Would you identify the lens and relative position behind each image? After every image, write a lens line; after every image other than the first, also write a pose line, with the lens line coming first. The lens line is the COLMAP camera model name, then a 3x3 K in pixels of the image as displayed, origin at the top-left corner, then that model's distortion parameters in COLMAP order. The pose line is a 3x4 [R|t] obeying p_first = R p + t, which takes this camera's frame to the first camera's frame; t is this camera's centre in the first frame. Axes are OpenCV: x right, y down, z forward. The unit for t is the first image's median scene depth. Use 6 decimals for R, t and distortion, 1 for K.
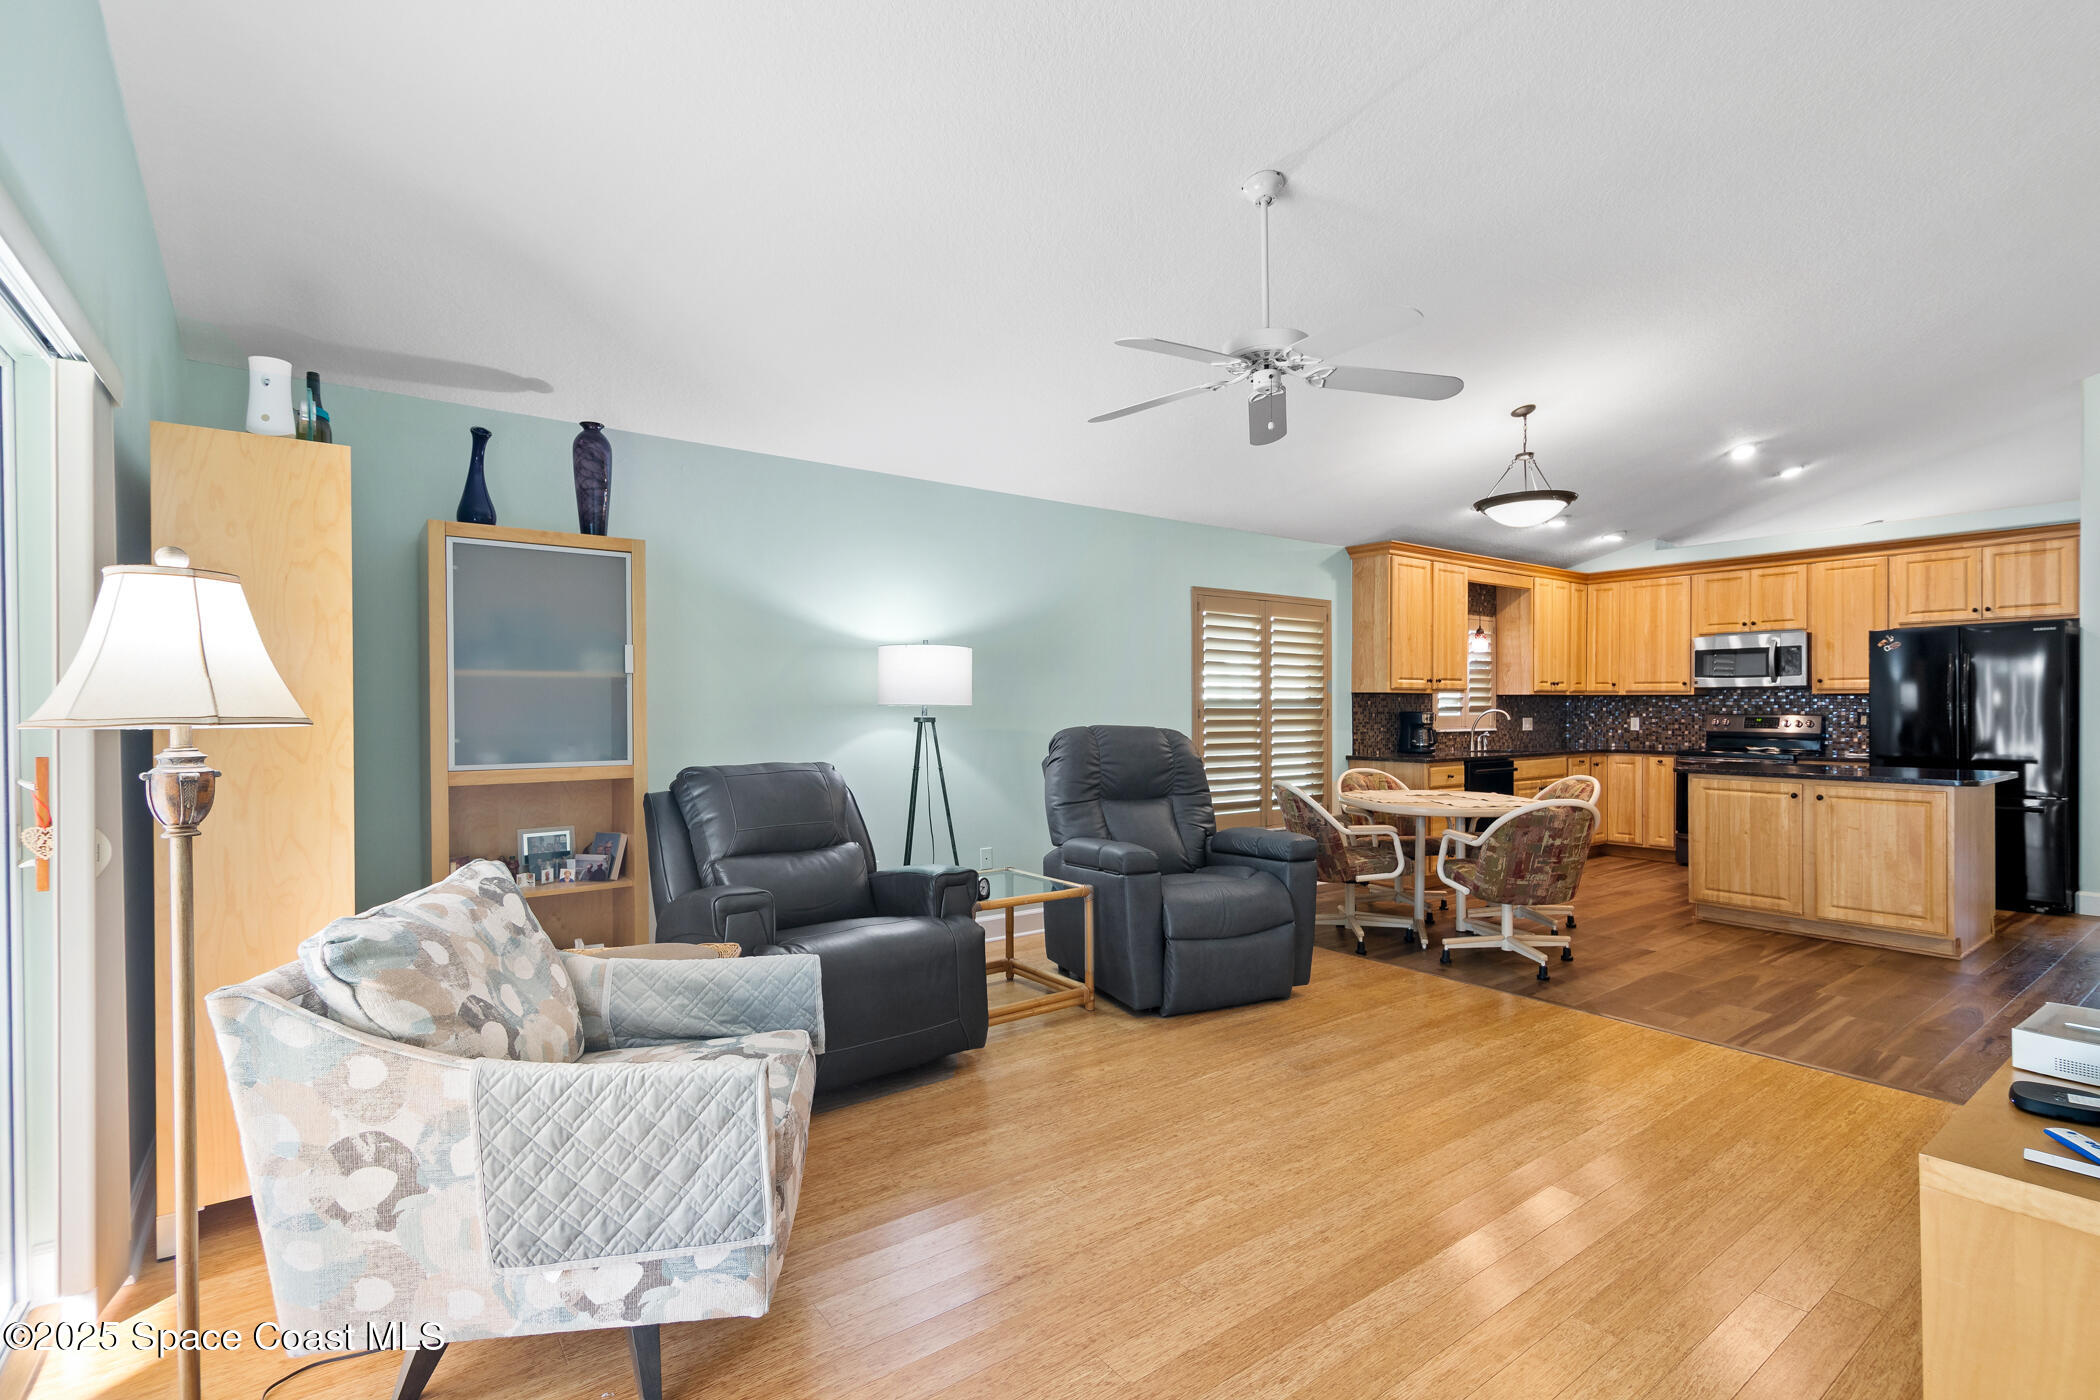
lens RADIAL K [[962.9, 0, 1051.9], [0, 962.9, 707.3], [0, 0, 1]] dist [-0.000966, -0.000194]
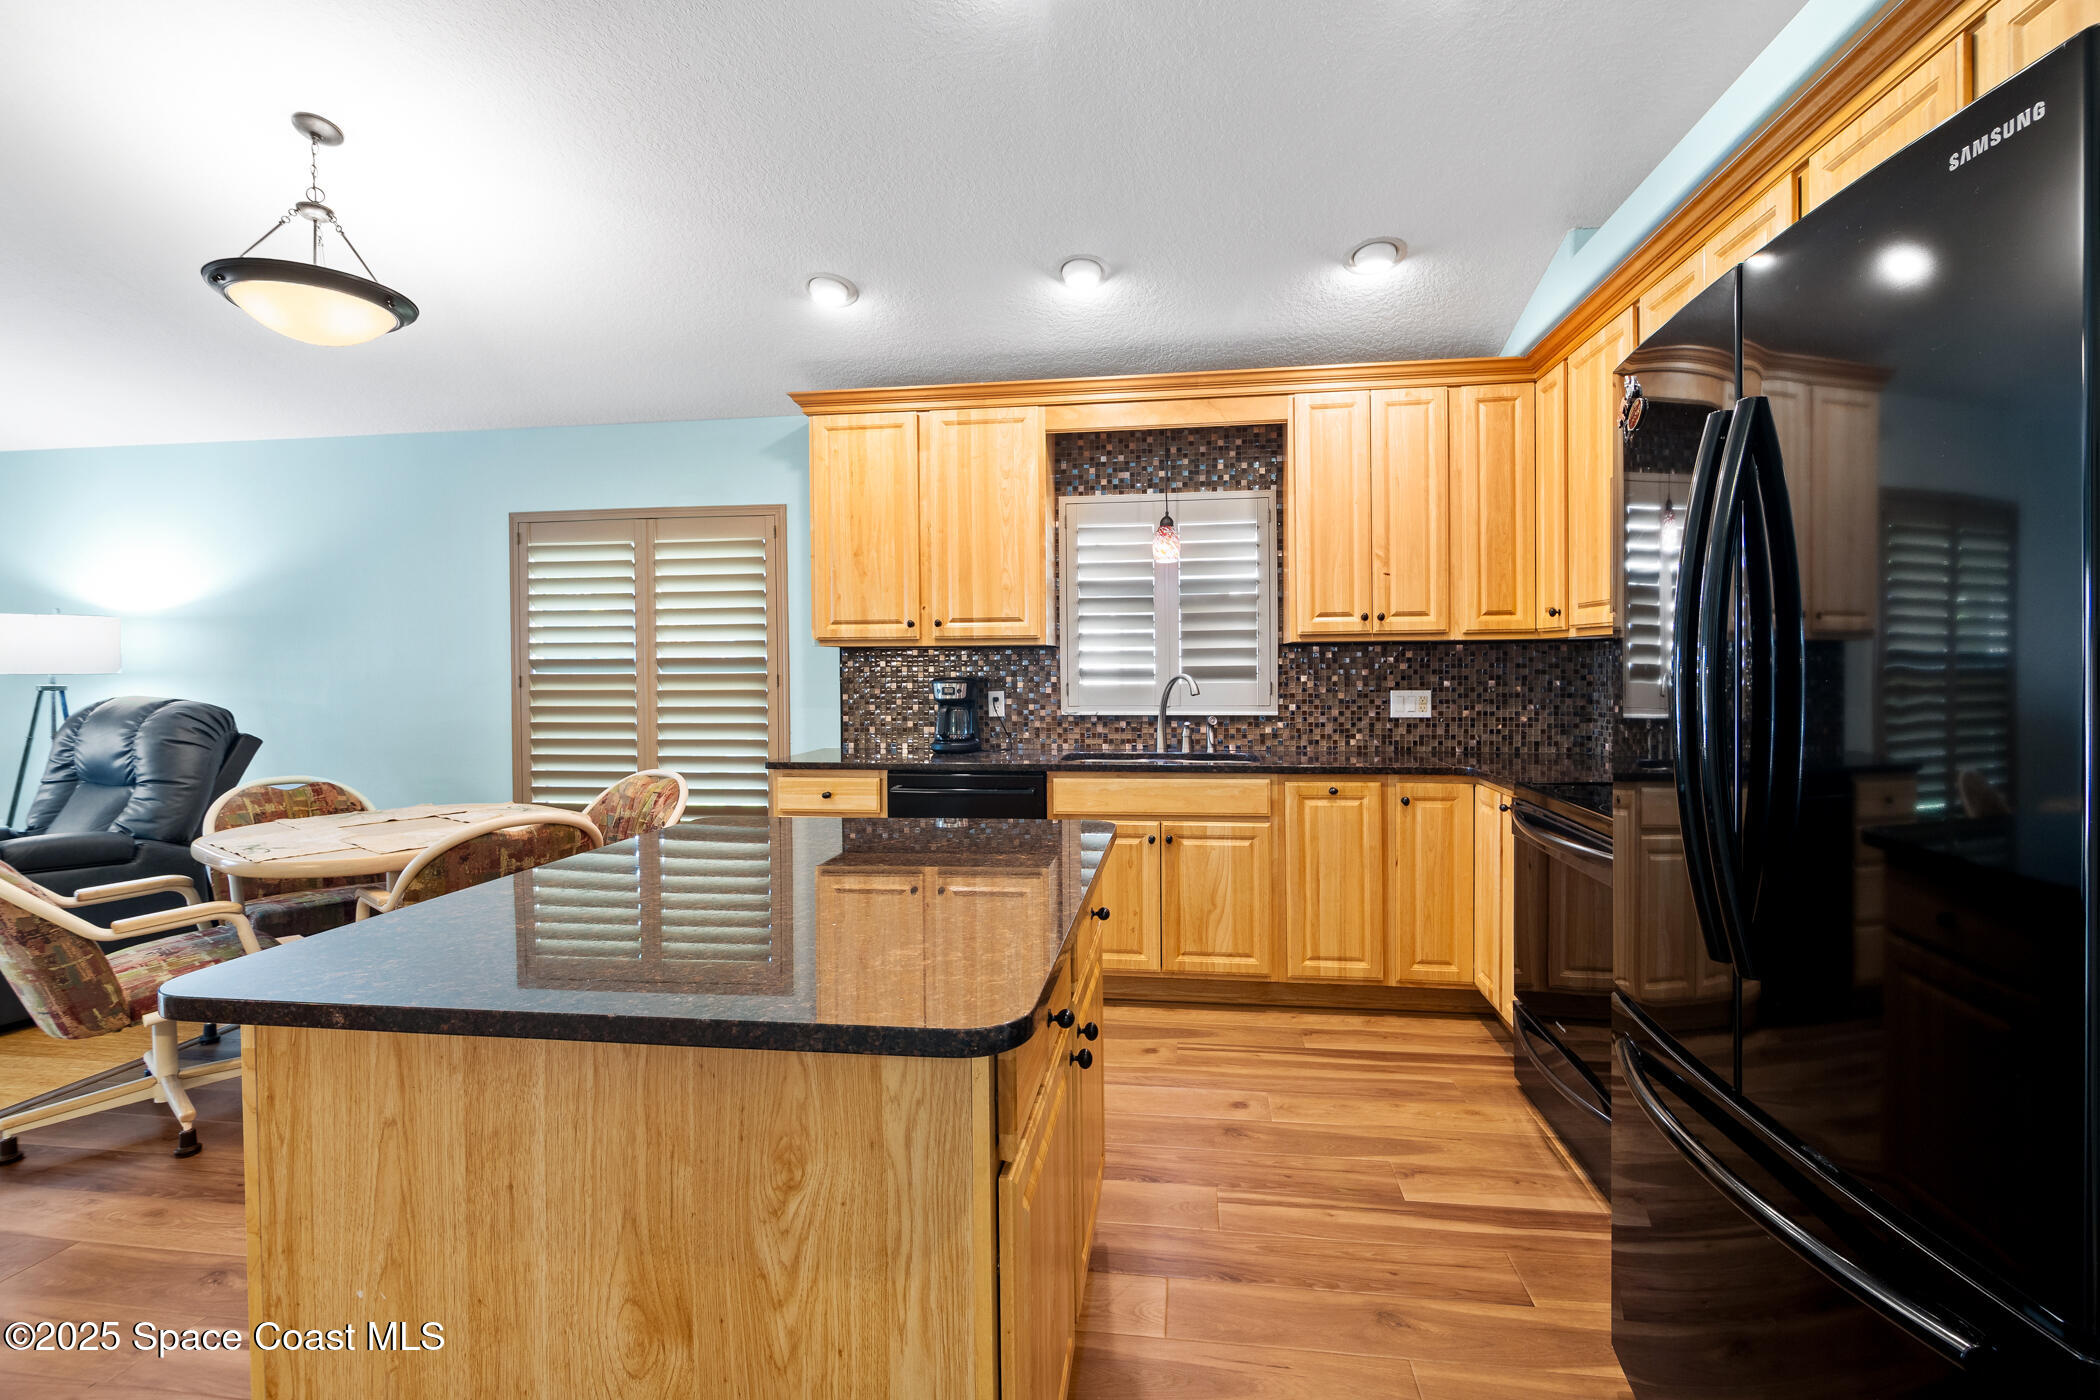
lens RADIAL K [[958.3, 0, 1058.9], [0, 958.3, 676.2], [0, 0, 1]] dist [-0.002363, -0.000417]
pose [[0.713676, 0.002188, -0.700473, 0.771125], [0.004665, 0.999958, 0.007877, -0.000656], [0.700460, -0.008889, 0.713636, 0.598027]]
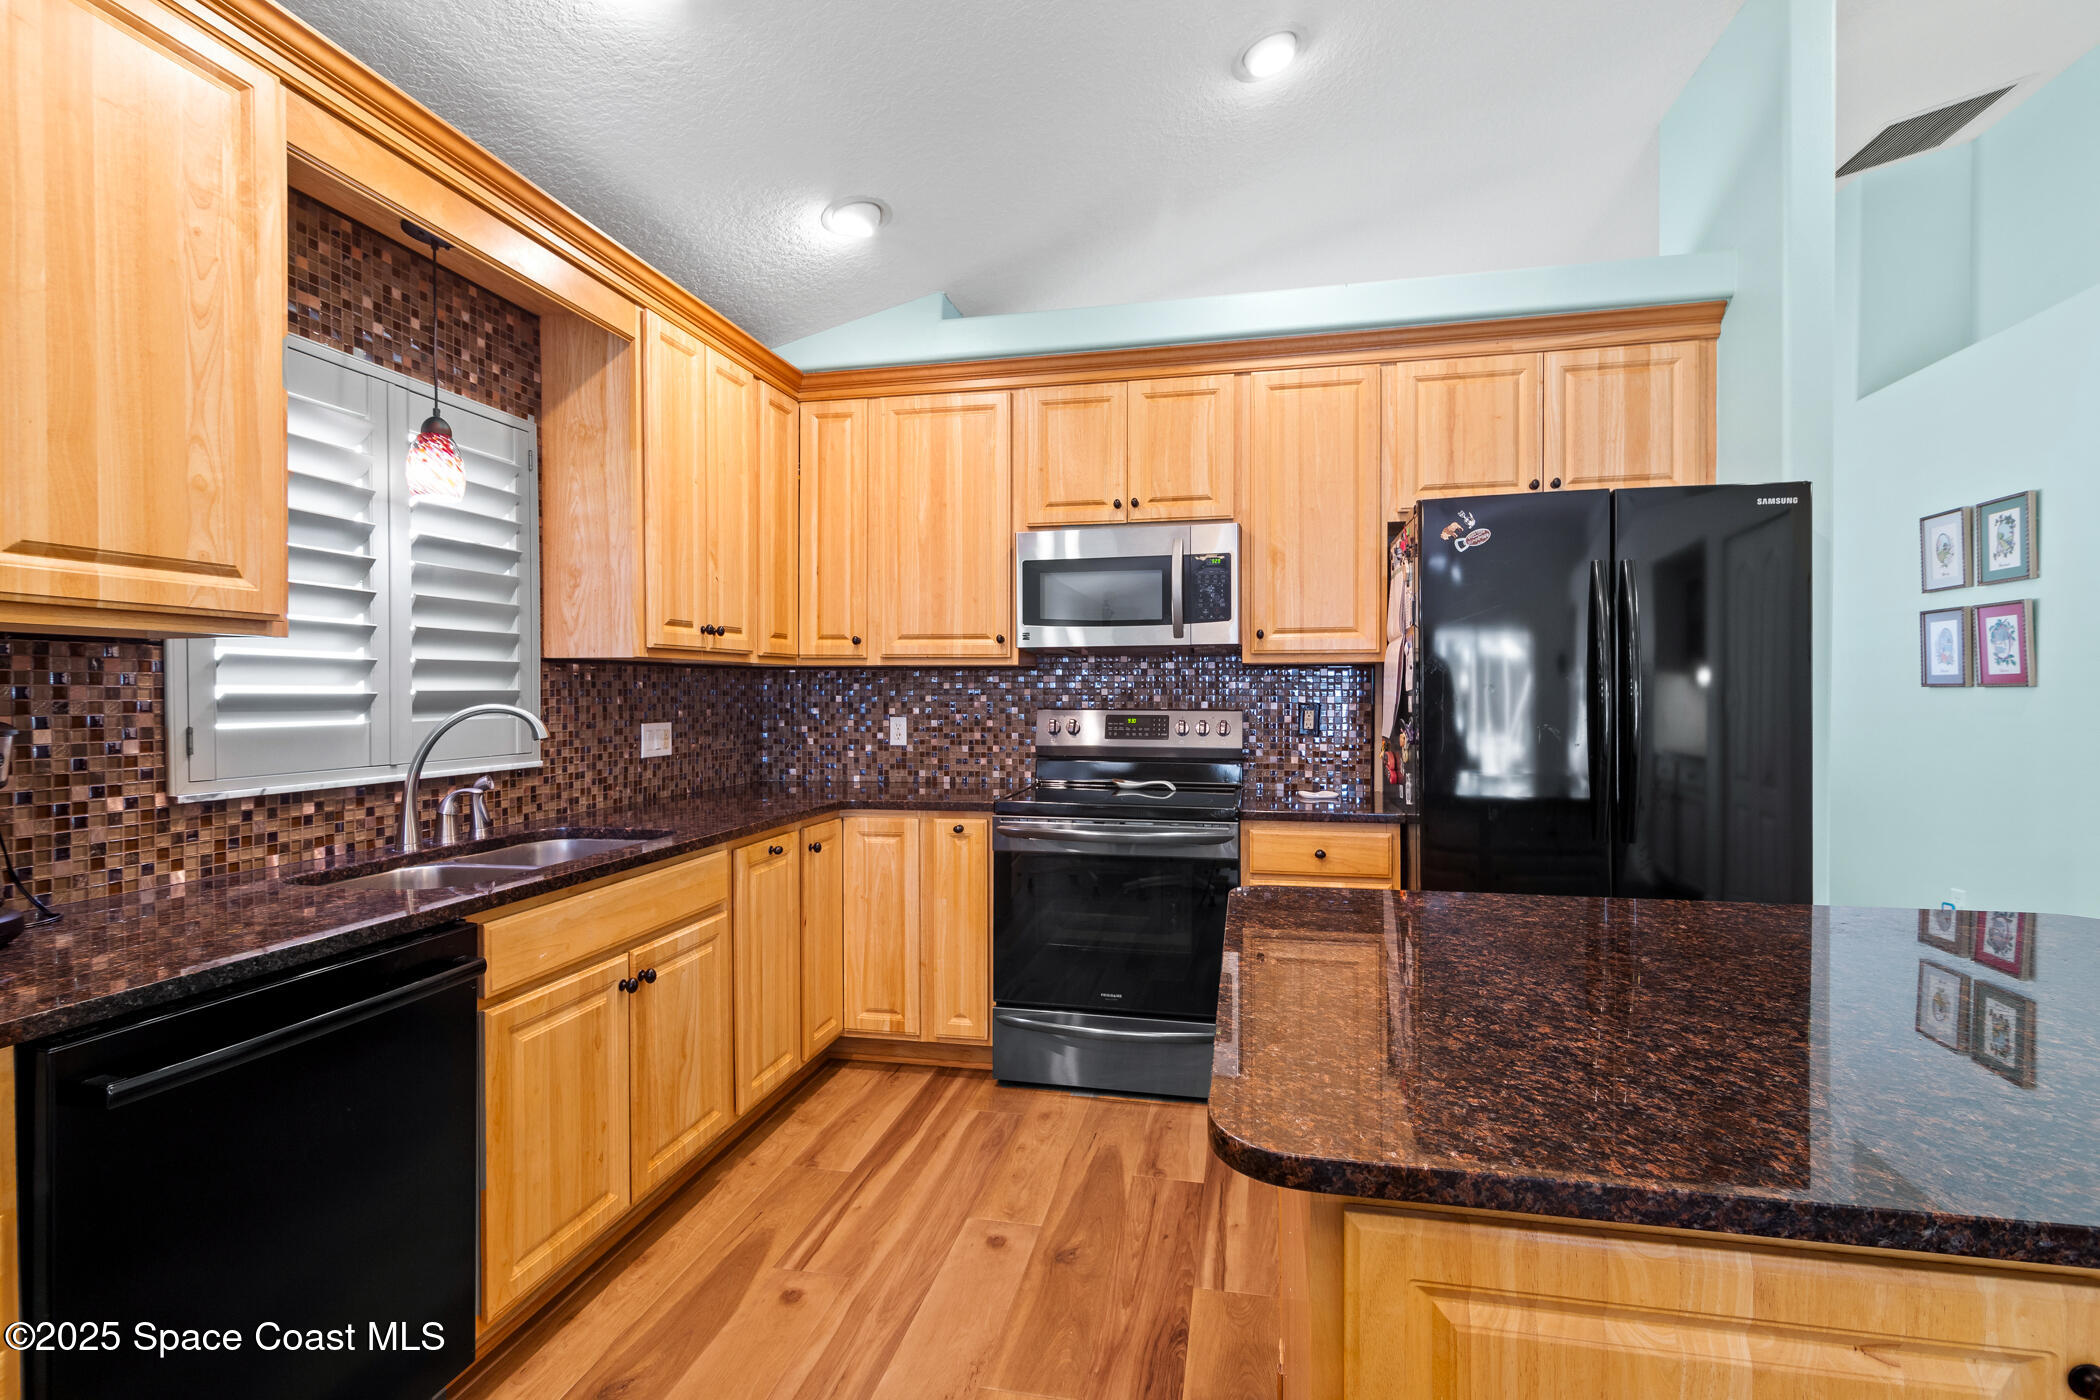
lens RADIAL K [[951.1, 0, 1050.0], [0, 951.1, 700.0], [0, 0, 1]] dist [0.002225, -0.000050]
pose [[0.749125, -0.006881, 0.662393, 0.397755], [0.003223, 0.999972, 0.006743, -0.000171], [-0.662420, -0.002916, 0.749127, 0.676807]]
